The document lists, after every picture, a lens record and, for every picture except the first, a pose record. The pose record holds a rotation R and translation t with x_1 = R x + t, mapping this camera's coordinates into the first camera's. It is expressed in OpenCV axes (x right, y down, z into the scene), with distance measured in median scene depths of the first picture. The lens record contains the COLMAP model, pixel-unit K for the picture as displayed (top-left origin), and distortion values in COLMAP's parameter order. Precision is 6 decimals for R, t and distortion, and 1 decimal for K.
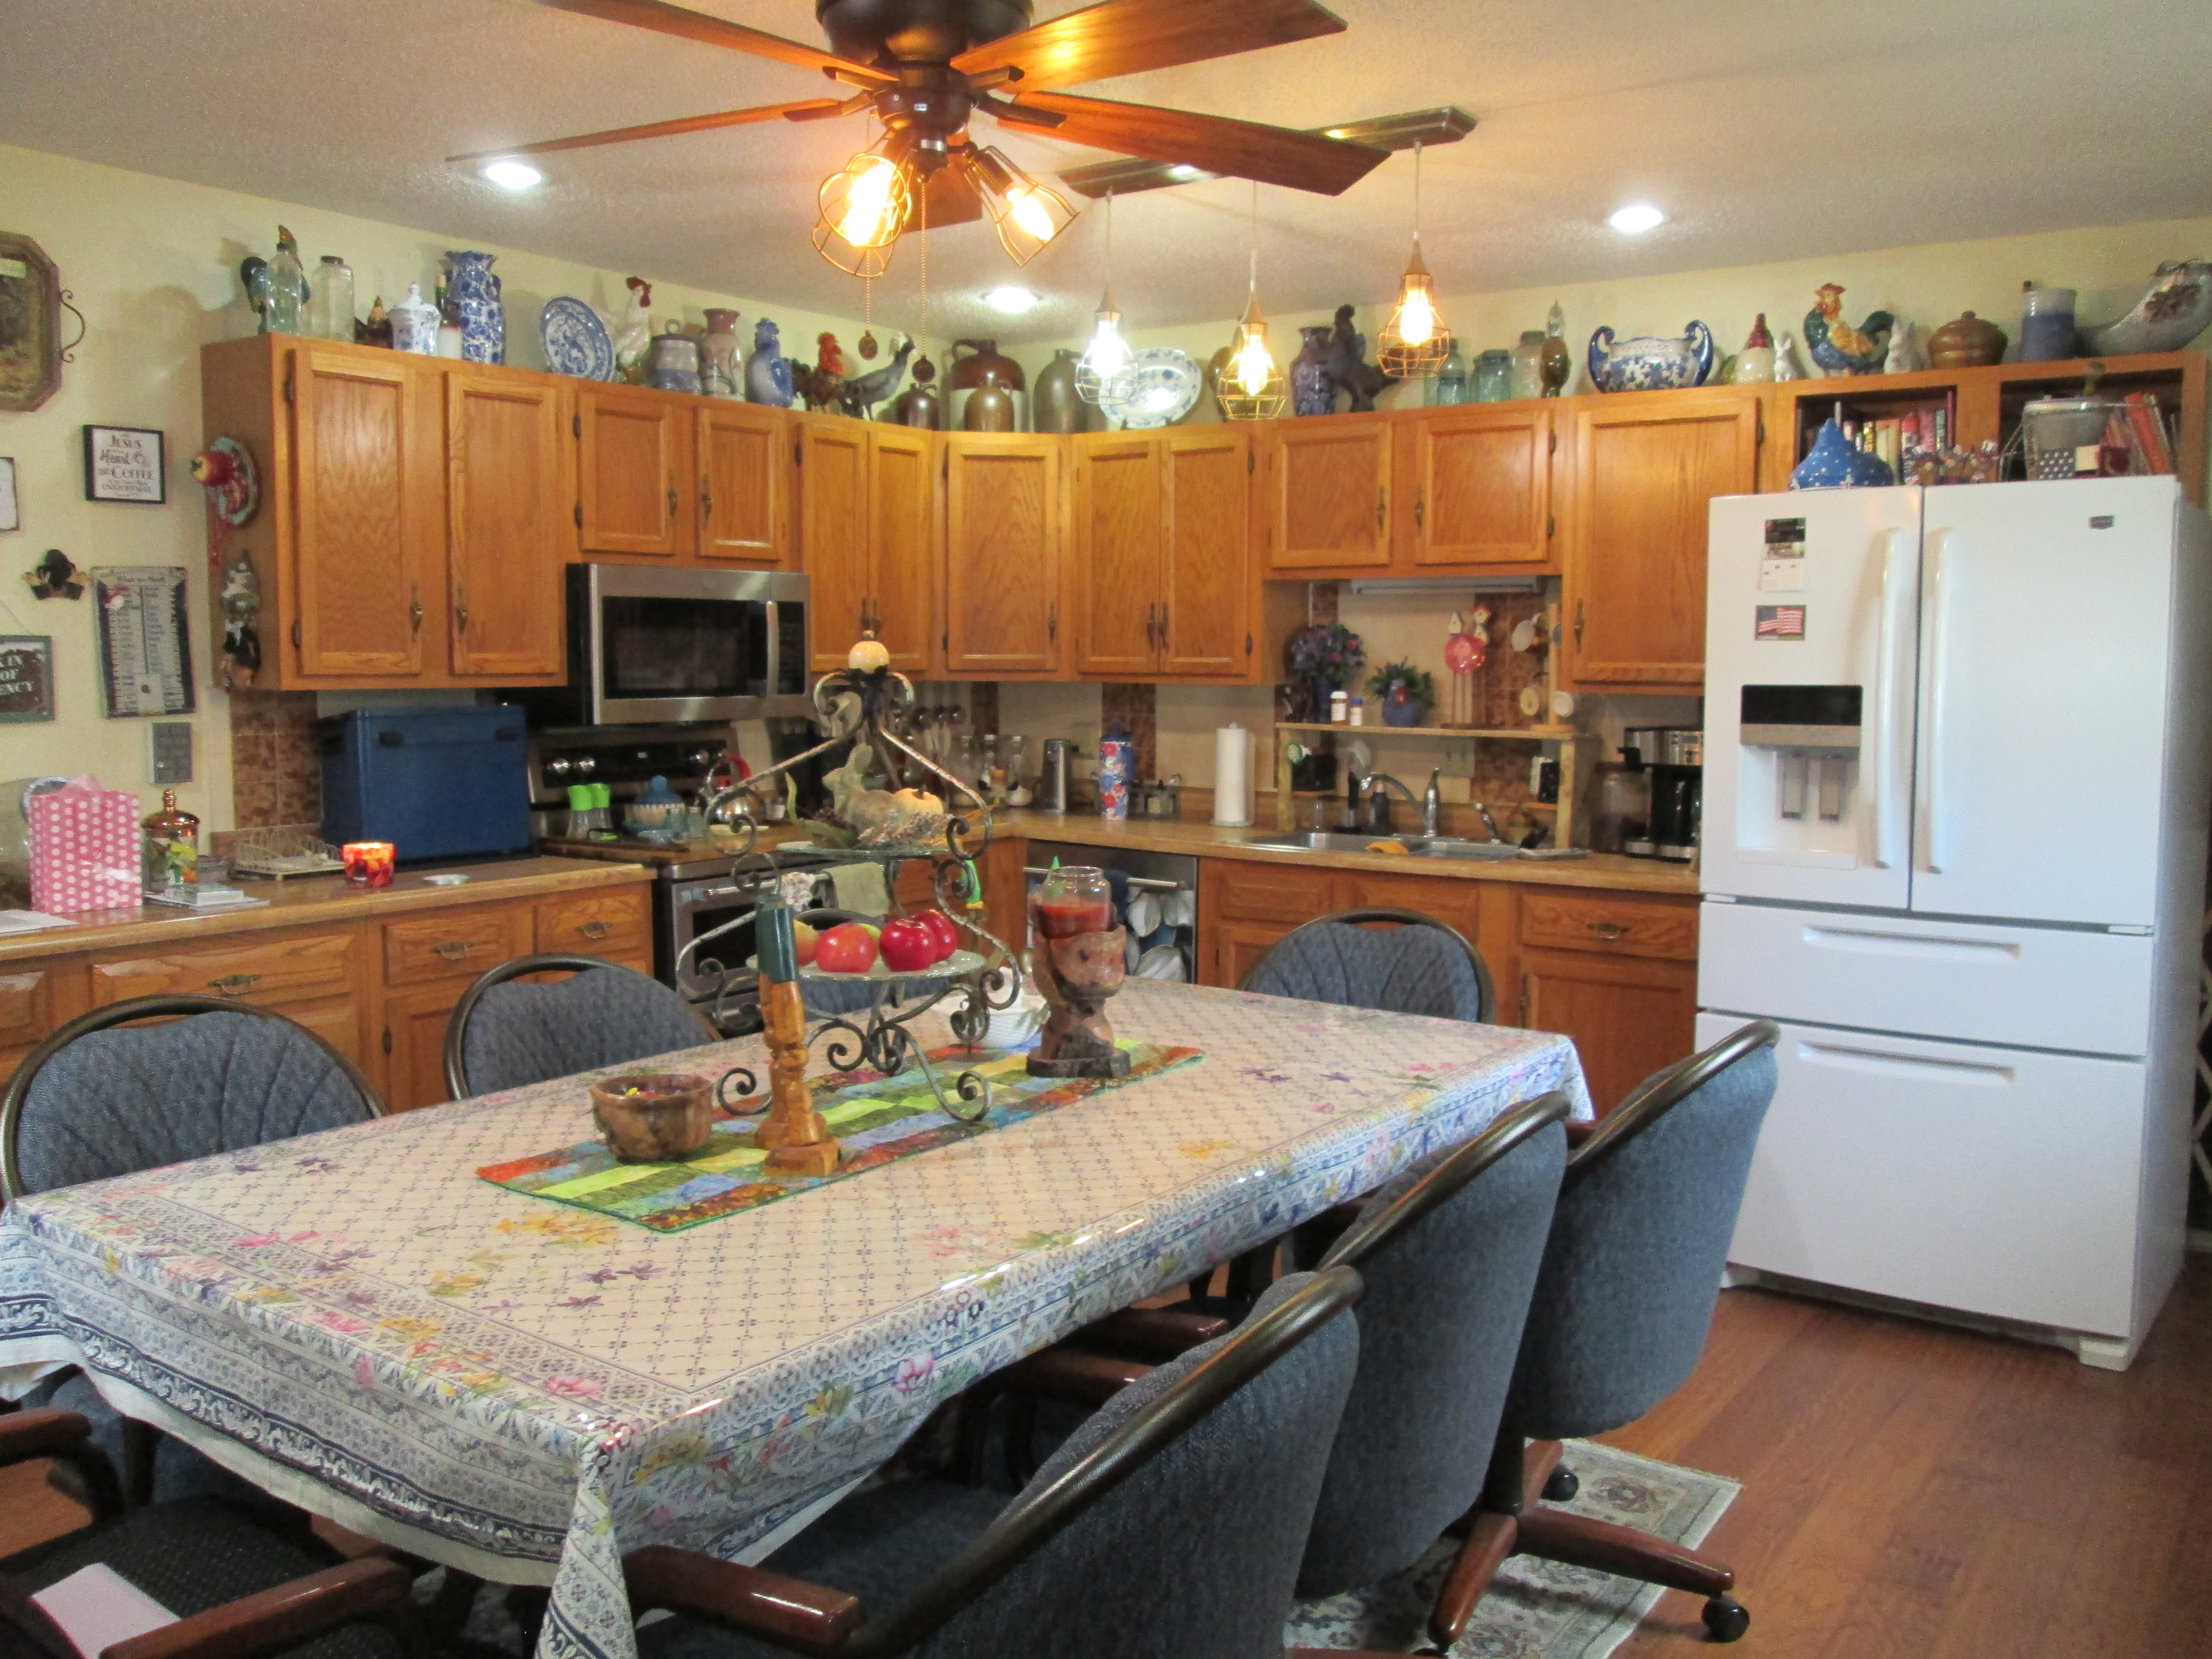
lens RADIAL K [[1823.9, 0, 1102.9], [0, 1823.9, 835.4], [0, 0, 1]] dist [-0.057466, 0.034305]
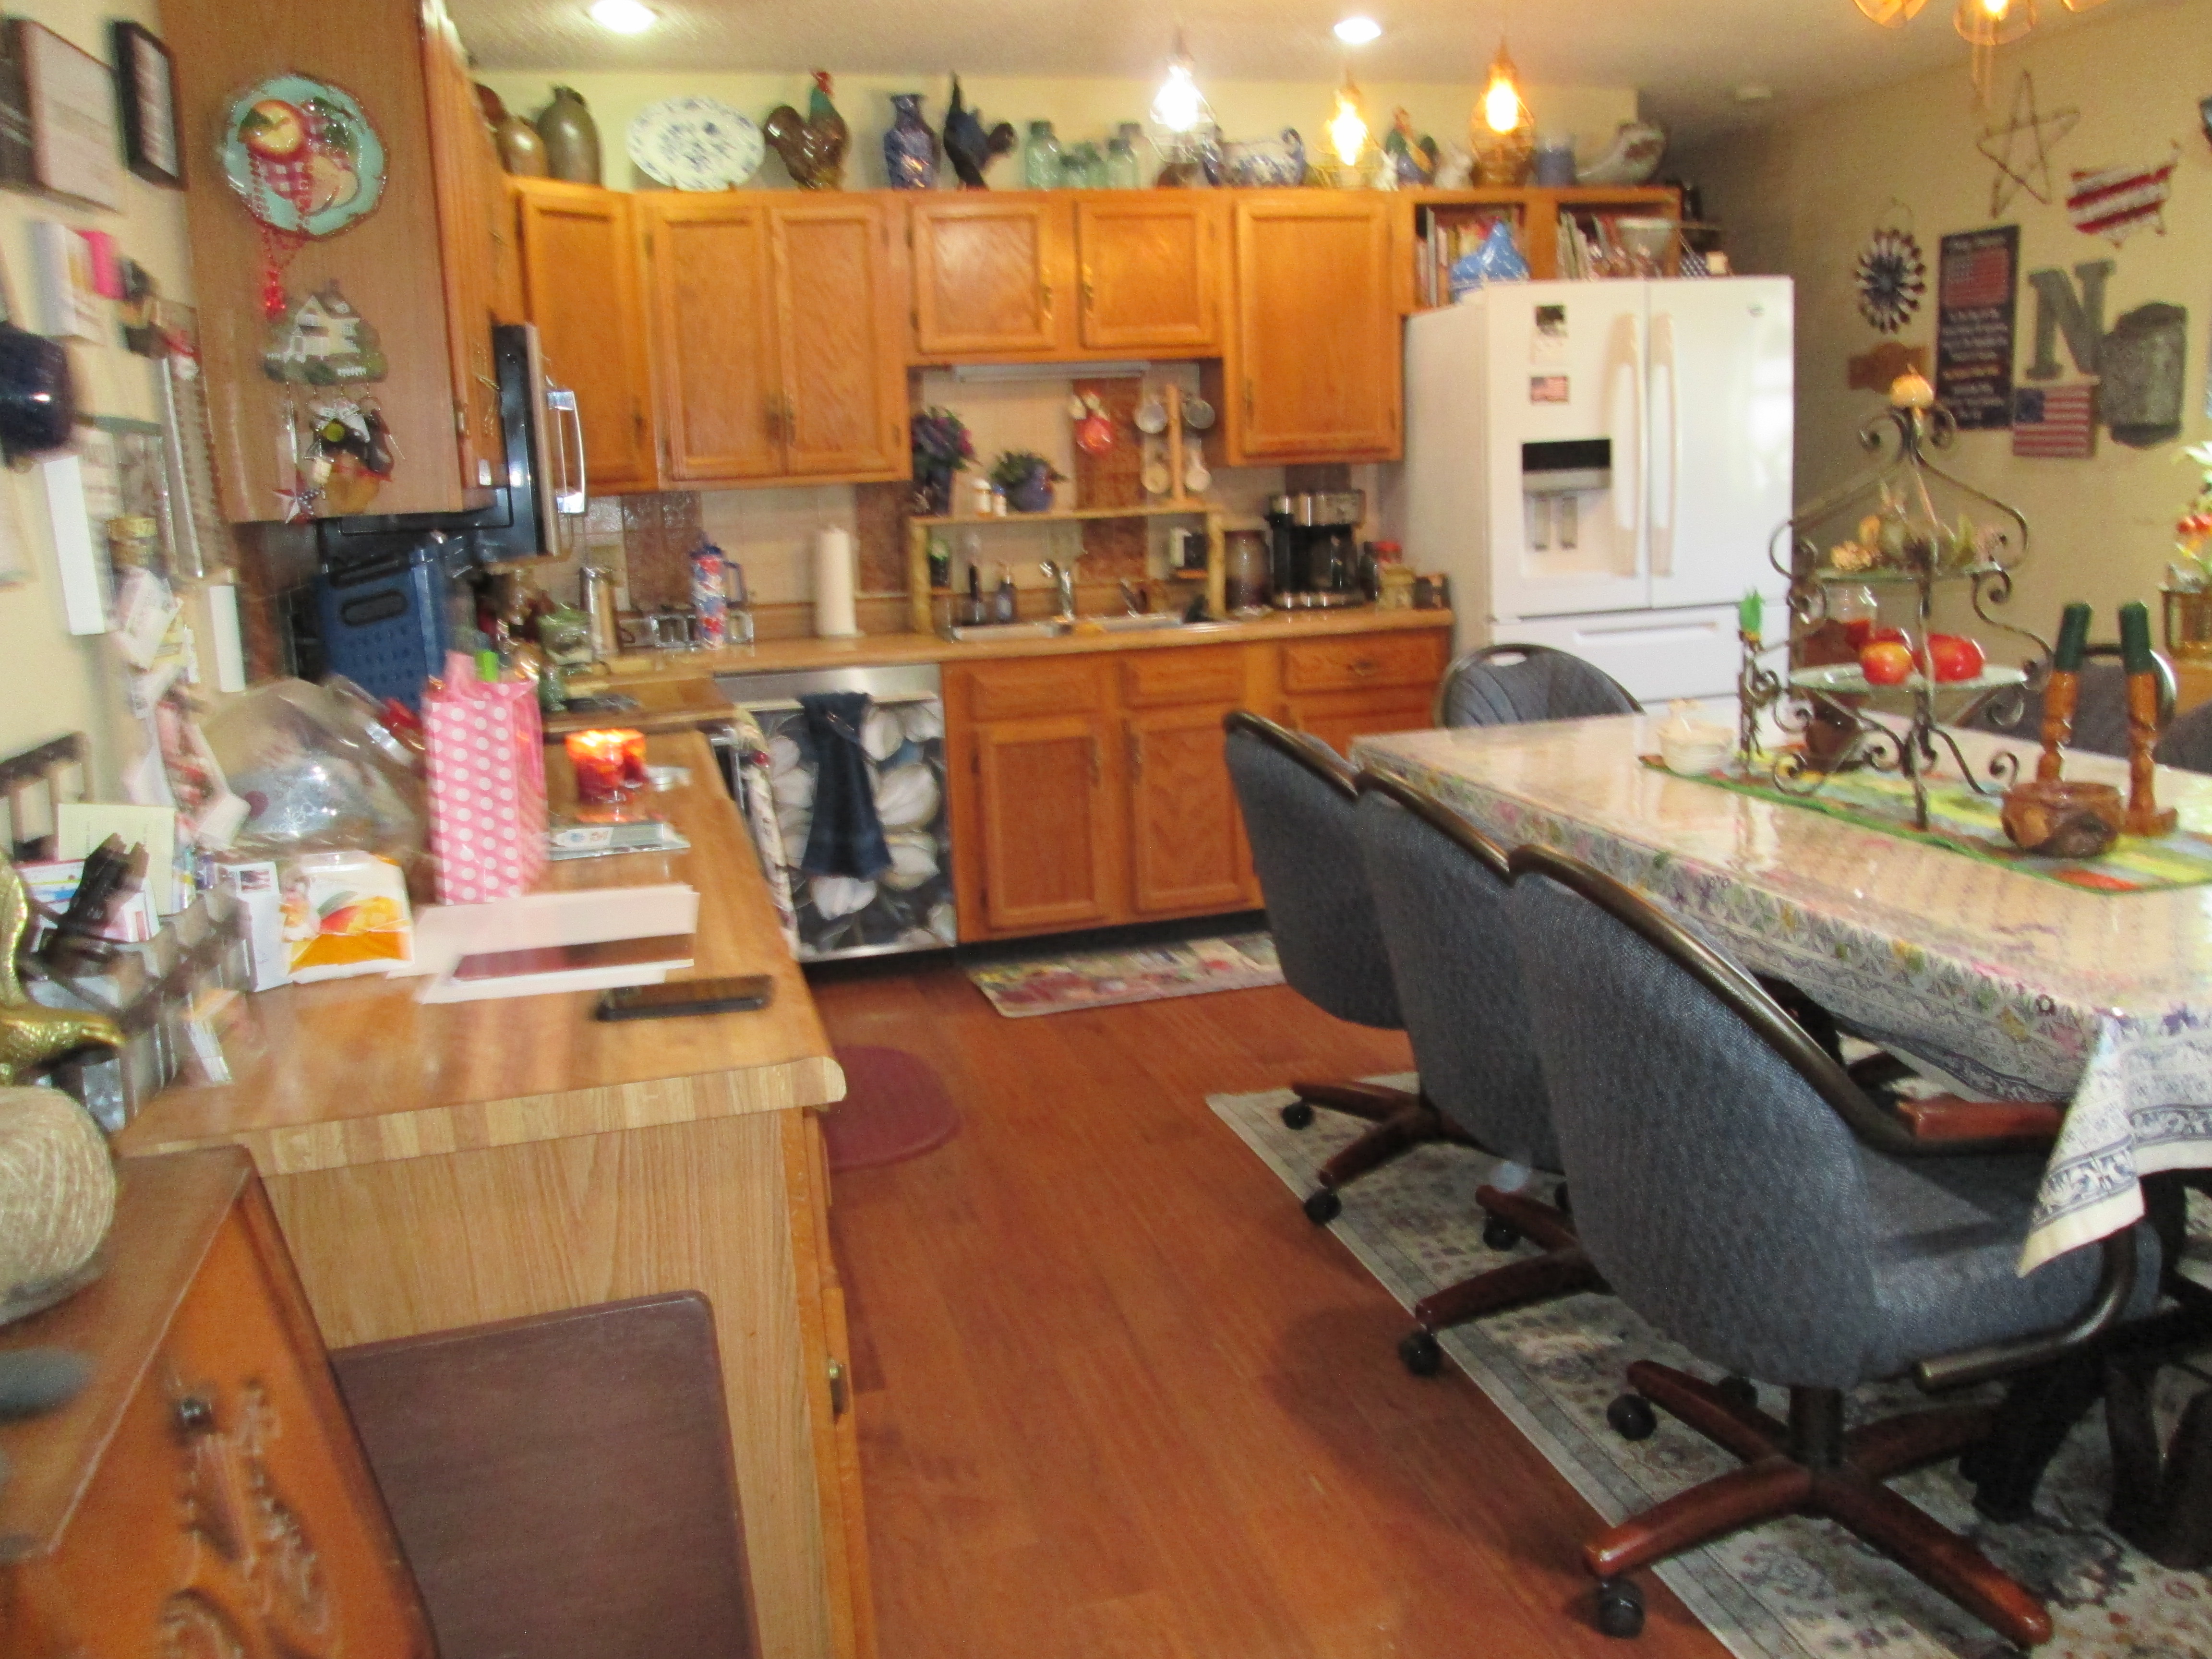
lens RADIAL K [[1823.9, 0, 1102.9], [0, 1823.9, 835.4], [0, 0, 1]] dist [-0.057466, 0.034305]
pose [[0.629291, -0.187419, 0.754233, -0.715068], [0.122341, 0.982276, 0.142010, -0.027294], [-0.767480, 0.002908, 0.641066, 0.384914]]
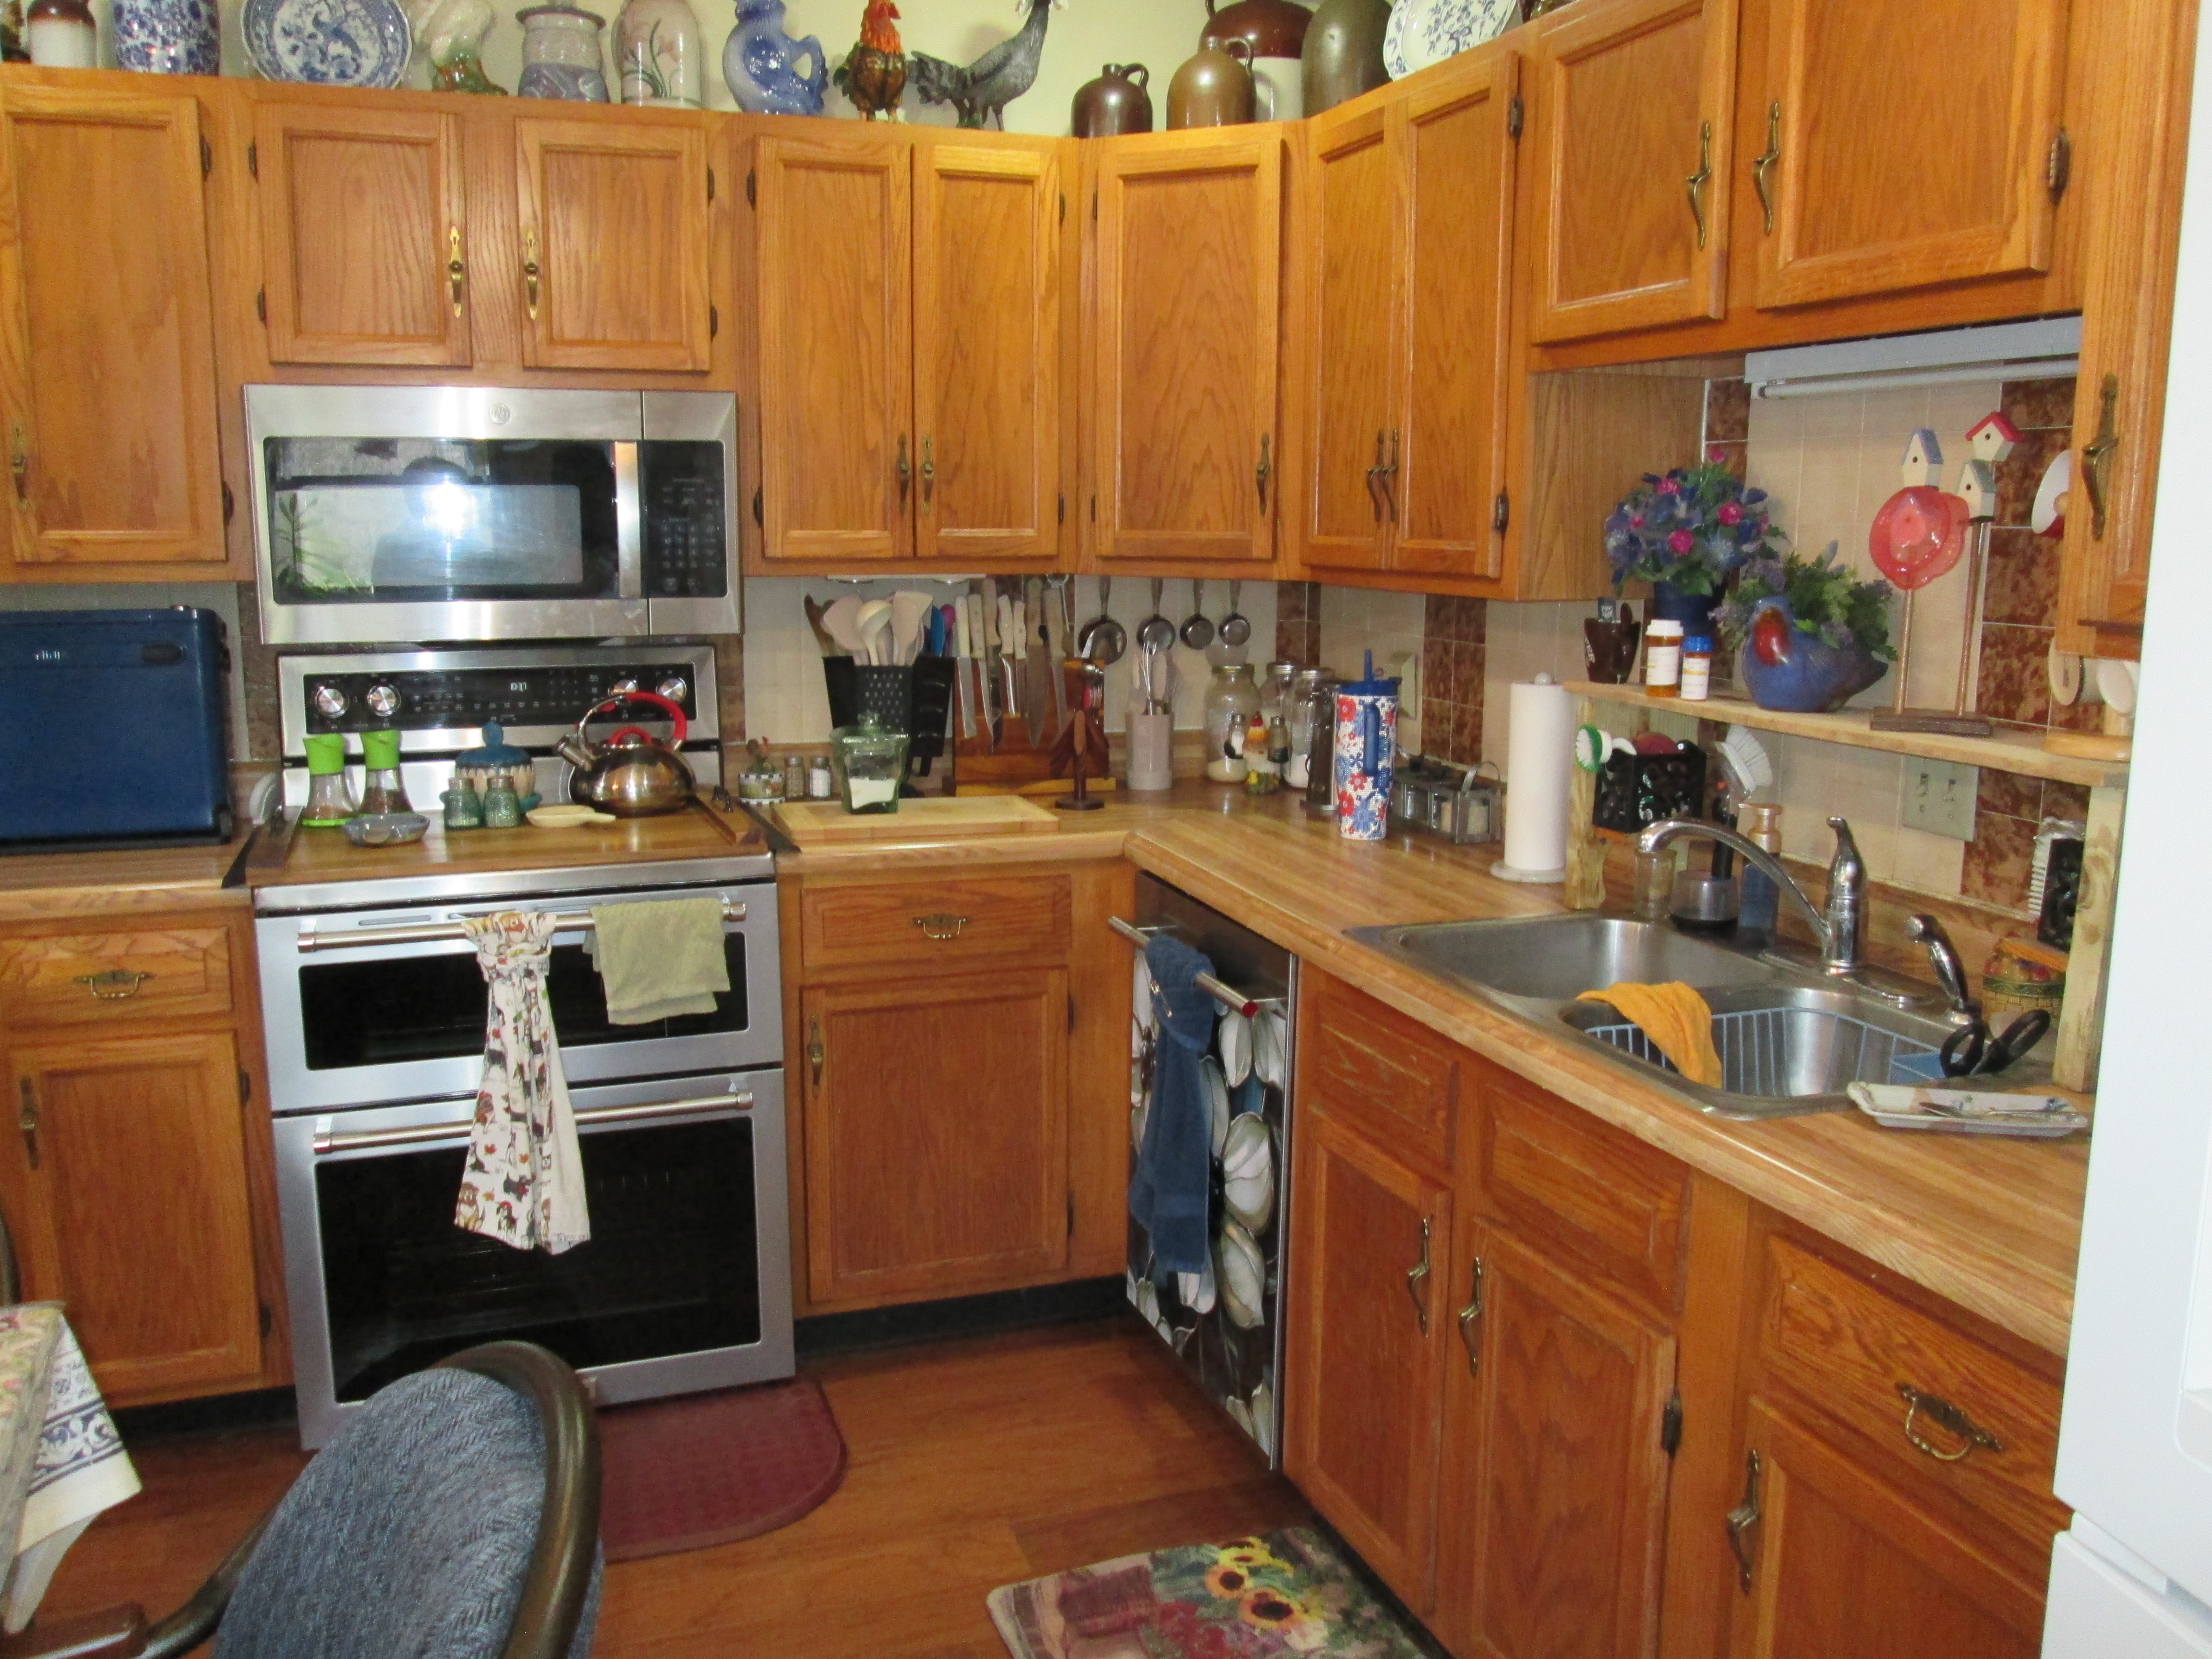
lens RADIAL K [[1823.9, 0, 1102.9], [0, 1823.9, 835.4], [0, 0, 1]] dist [-0.057466, 0.034305]
pose [[0.822989, 0.098496, -0.559453, 0.320047], [-0.058040, 0.994279, 0.089671, -0.069391], [0.565084, -0.041328, 0.823997, 0.658989]]
